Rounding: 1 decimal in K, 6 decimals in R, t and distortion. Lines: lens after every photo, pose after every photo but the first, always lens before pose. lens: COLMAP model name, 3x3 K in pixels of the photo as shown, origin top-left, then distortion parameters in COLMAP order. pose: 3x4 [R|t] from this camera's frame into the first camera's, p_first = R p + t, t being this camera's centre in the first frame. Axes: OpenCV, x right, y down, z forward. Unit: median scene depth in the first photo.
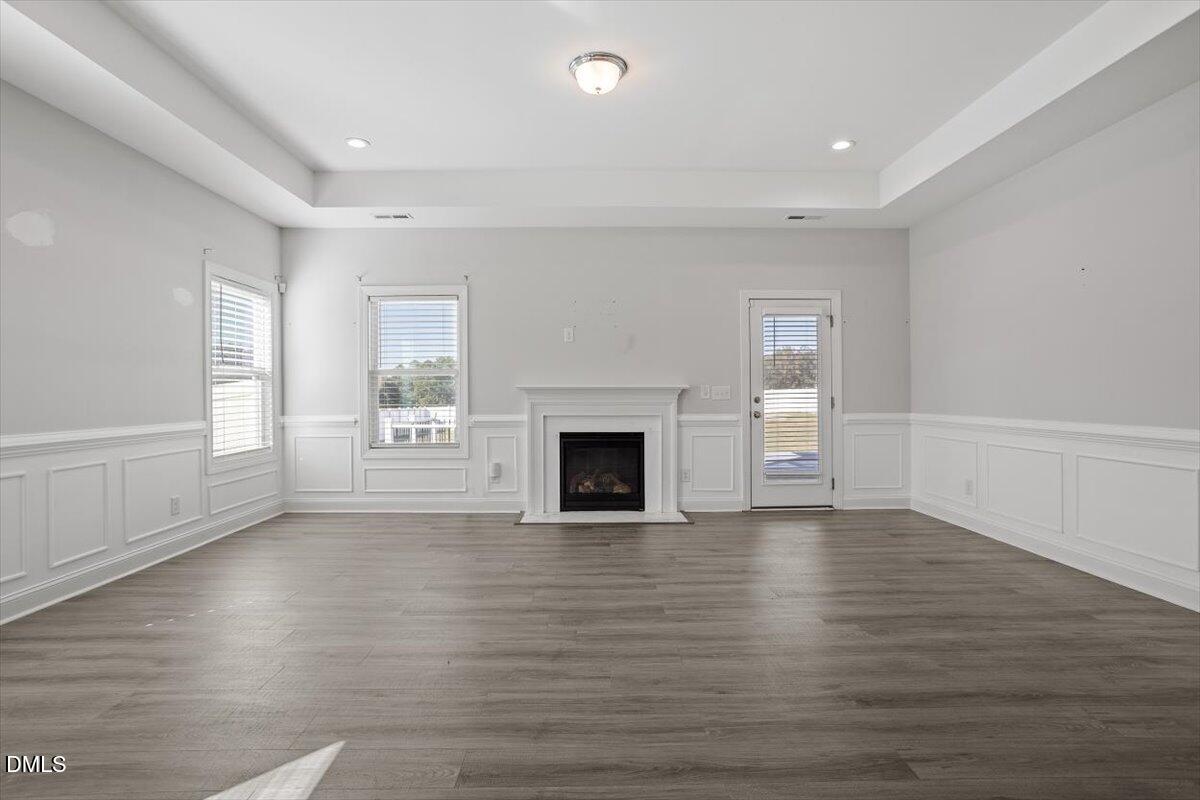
lens RADIAL K [[587.9, 0, 591.3], [0, 587.9, 396.5], [0, 0, 1]] dist [-0.037502, 0.023442]
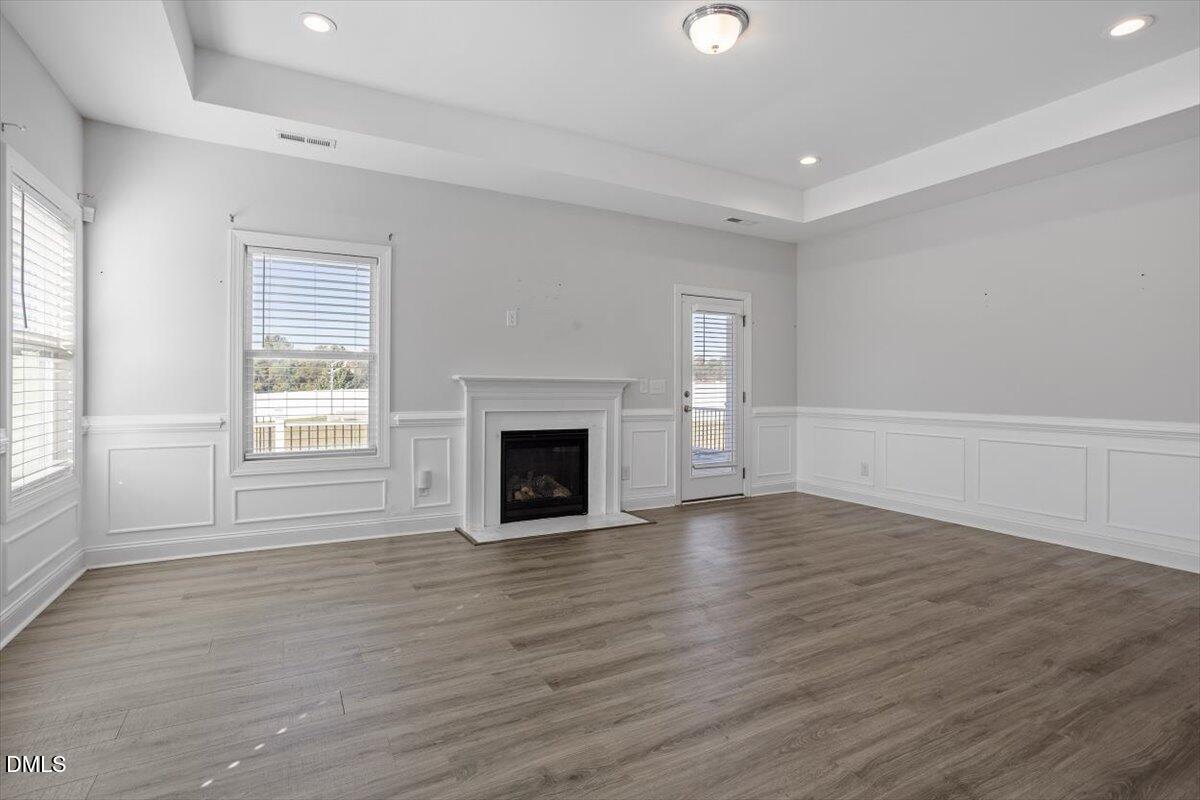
lens RADIAL K [[592.1, 0, 597.8], [0, 592.1, 380.8], [0, 0, 1]] dist [-0.024552, 0.014510]
pose [[0.879145, 0.015170, 0.476314, -0.343919], [-0.008634, 0.999836, -0.015909, 0.000172], [-0.476477, 0.009874, 0.879131, 0.176437]]
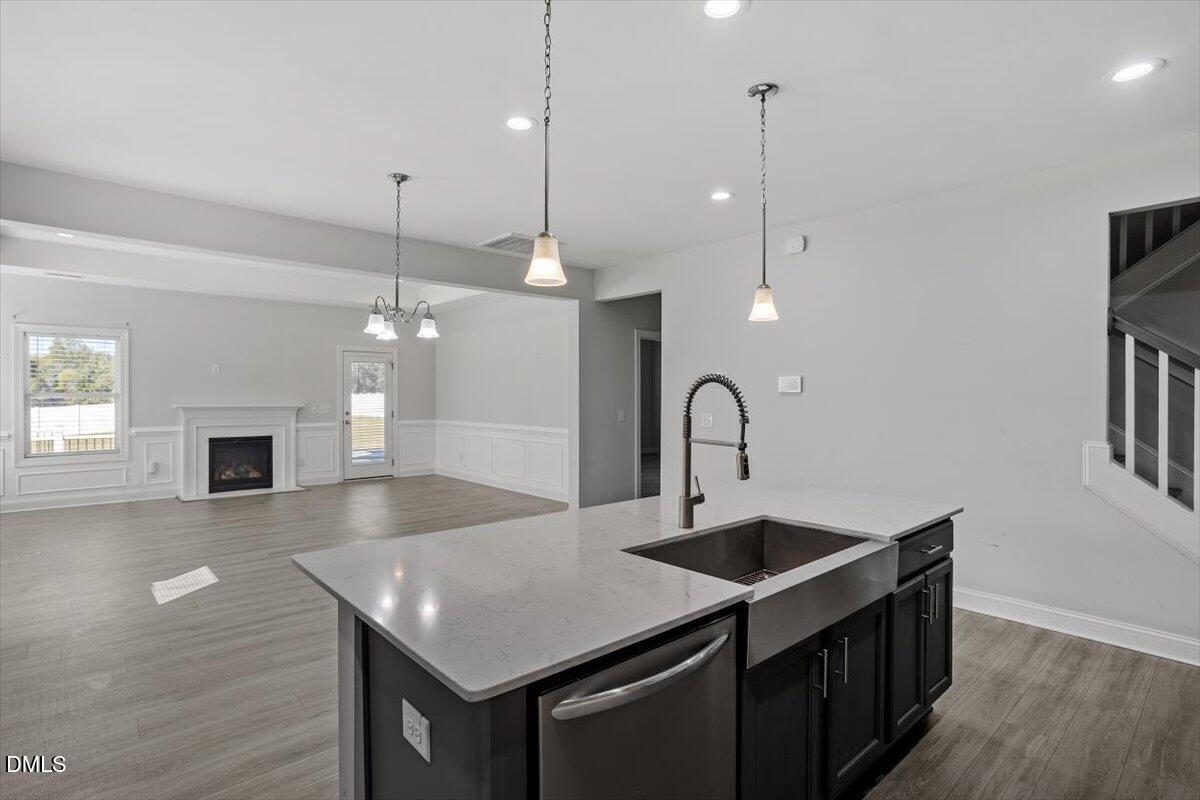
lens RADIAL K [[587.9, 0, 585.7], [0, 587.9, 396.3], [0, 0, 1]] dist [-0.037502, 0.023442]
pose [[0.749474, 0.005609, 0.662010, -0.304595], [-0.005117, 0.999983, -0.002681, -0.041524], [-0.662014, -0.001378, 0.749490, -0.670226]]
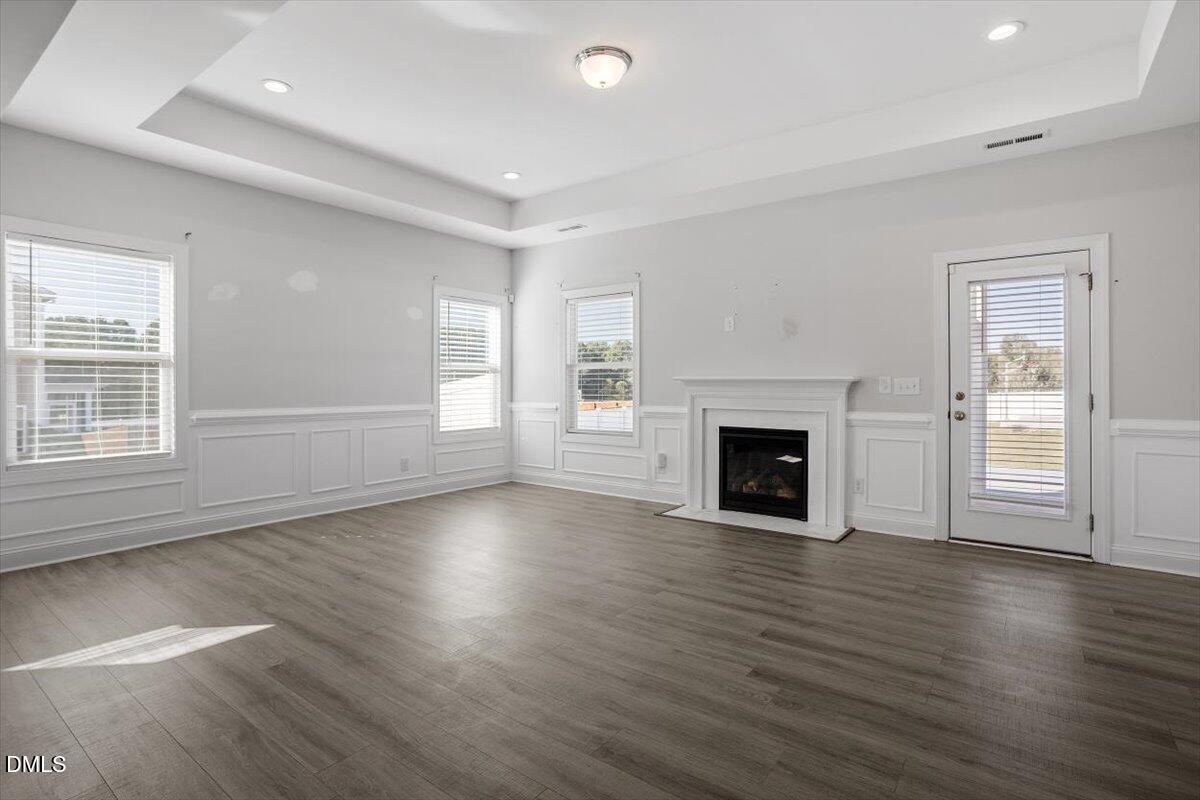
lens RADIAL K [[592.1, 0, 597.4], [0, 592.1, 382.9], [0, 0, 1]] dist [-0.024552, 0.014510]
pose [[0.792127, 0.004545, -0.610339, 0.378617], [-0.009174, 0.999948, -0.004459, -0.003770], [0.610287, 0.009131, 0.792128, 0.117607]]
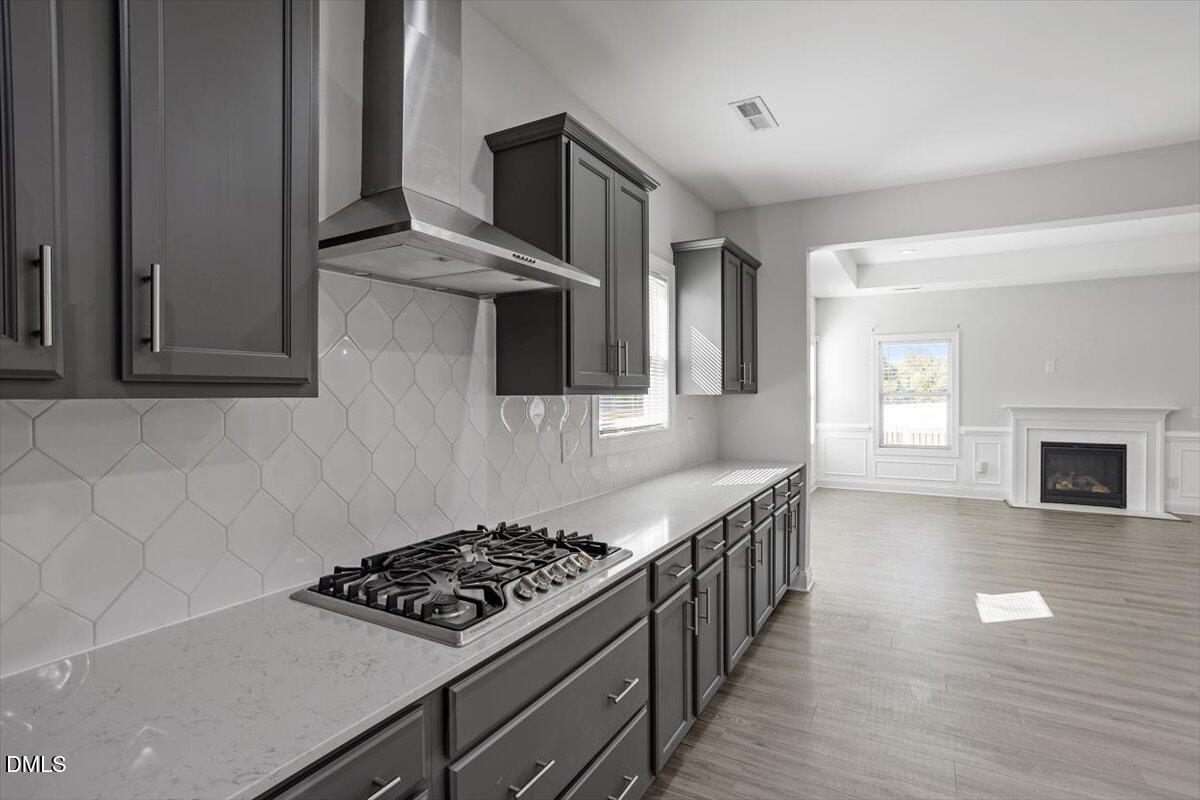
lens RADIAL K [[587.9, 0, 590.4], [0, 587.9, 395.5], [0, 0, 1]] dist [-0.037502, 0.023442]
pose [[0.871339, 0.007304, -0.490627, -0.296542], [-0.006082, 0.999973, 0.004085, -0.040371], [0.490643, -0.000576, 0.871360, -0.611364]]
